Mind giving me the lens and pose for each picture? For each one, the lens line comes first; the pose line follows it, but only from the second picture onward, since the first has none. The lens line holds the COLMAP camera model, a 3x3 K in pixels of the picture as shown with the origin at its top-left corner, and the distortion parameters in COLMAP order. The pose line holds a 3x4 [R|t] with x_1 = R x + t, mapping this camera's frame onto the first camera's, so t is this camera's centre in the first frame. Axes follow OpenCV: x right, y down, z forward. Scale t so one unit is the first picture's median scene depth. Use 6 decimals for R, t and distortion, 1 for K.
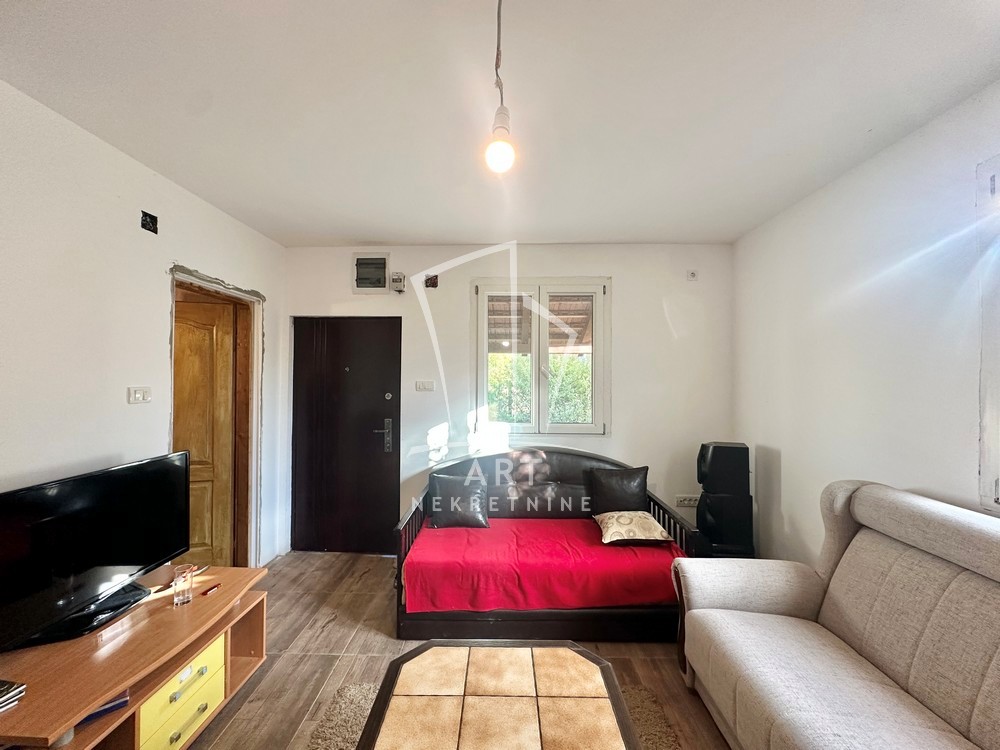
lens RADIAL K [[397.5, 0, 501.2], [0, 397.5, 372.7], [0, 0, 1]] dist [-0.003266, -0.000326]
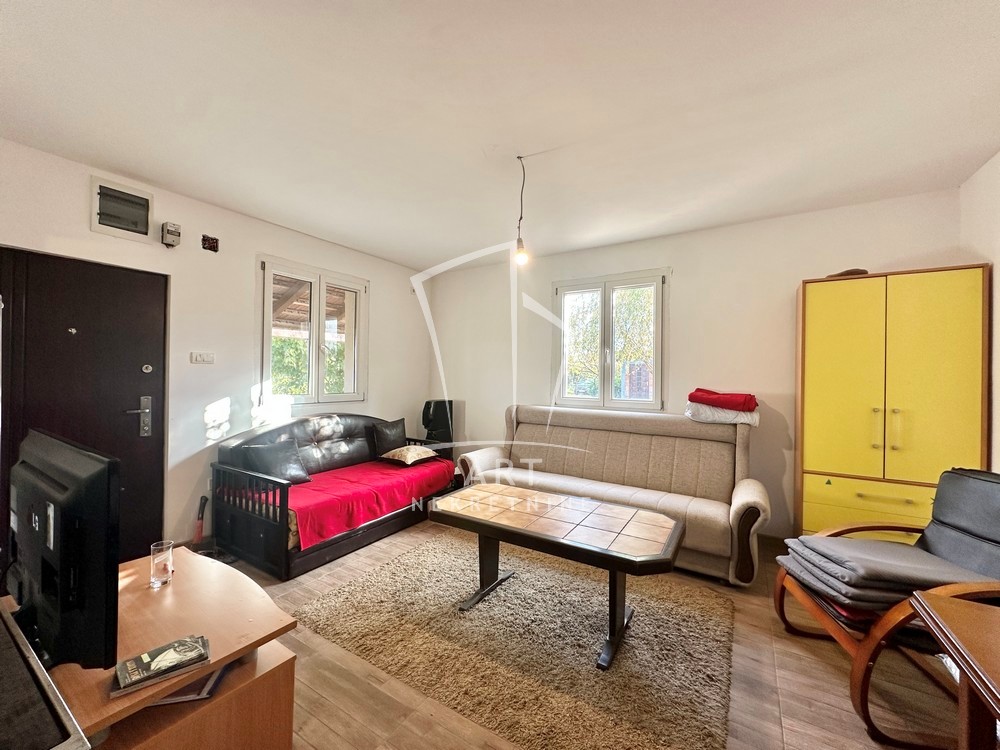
lens RADIAL K [[397.5, 0, 497.4], [0, 397.5, 375.0], [0, 0, 1]] dist [-0.003266, -0.000326]
pose [[0.520569, 0.005058, 0.853805, -0.614855], [-0.020388, 0.999771, 0.006508, 0.053005], [-0.853576, -0.020795, 0.520553, -0.045178]]
